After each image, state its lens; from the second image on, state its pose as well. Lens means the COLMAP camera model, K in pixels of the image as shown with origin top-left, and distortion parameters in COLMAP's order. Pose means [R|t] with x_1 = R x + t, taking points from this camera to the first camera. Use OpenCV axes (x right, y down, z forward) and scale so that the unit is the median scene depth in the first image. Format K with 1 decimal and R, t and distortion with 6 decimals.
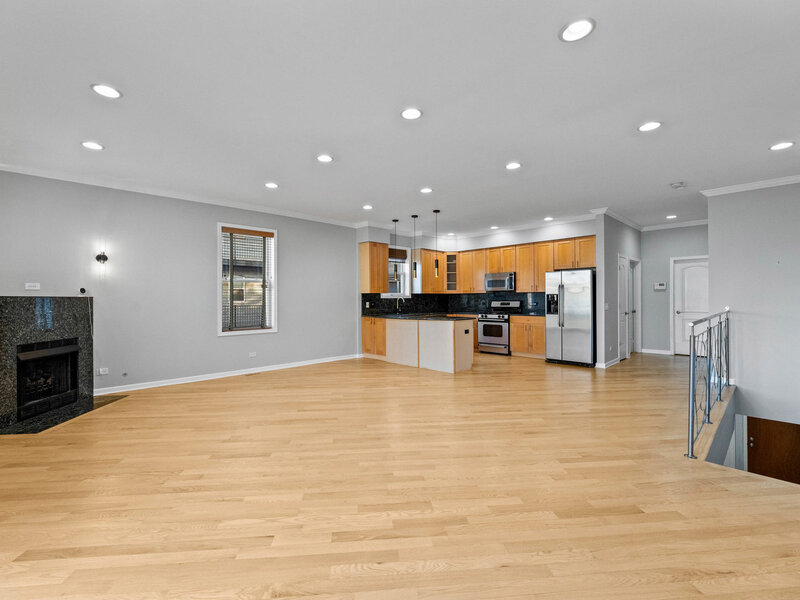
lens RADIAL K [[364.8, 0, 394.1], [0, 364.8, 297.7], [0, 0, 1]] dist [-0.000534, -0.000541]
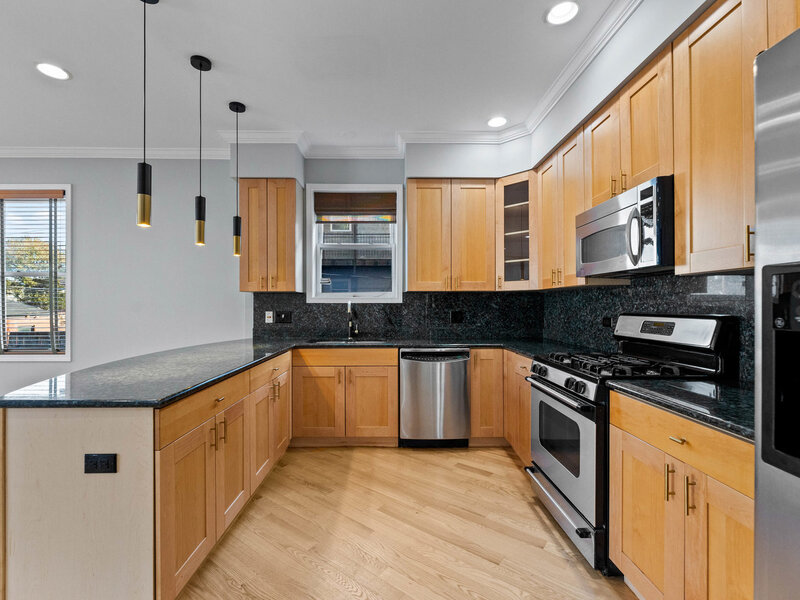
lens RADIAL K [[365.1, 0, 395.9], [0, 365.1, 304.3], [0, 0, 1]] dist [-0.002346, -0.000380]
pose [[0.730146, 0.003221, -0.683283, 0.387251], [-0.000814, 0.999992, 0.003844, 0.000968], [0.683291, -0.002251, 0.730143, 0.803430]]
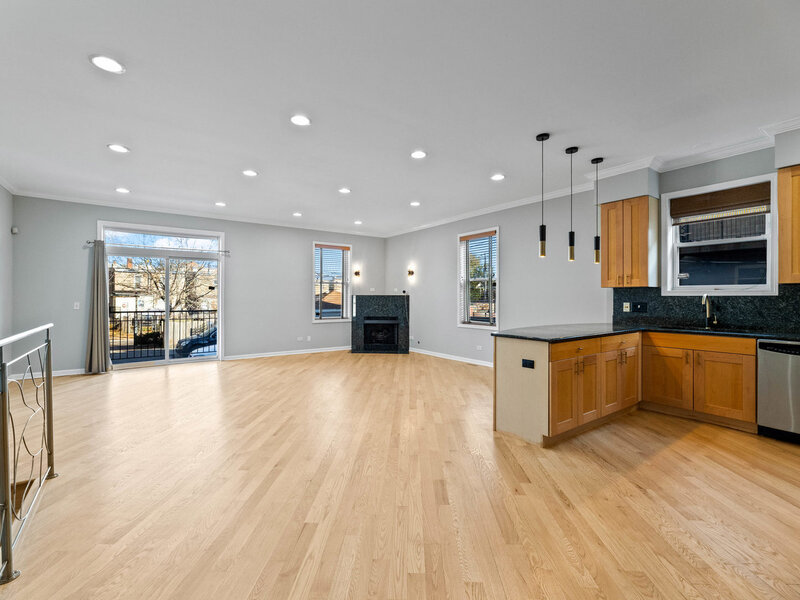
lens RADIAL K [[364.8, 0, 394.1], [0, 364.8, 297.7], [0, 0, 1]] dist [-0.000534, -0.000541]
pose [[-0.141249, 0.005944, -0.989956, 0.596677], [0.002775, 0.999980, 0.005609, -0.000139], [0.989970, -0.001955, -0.141263, 0.742006]]
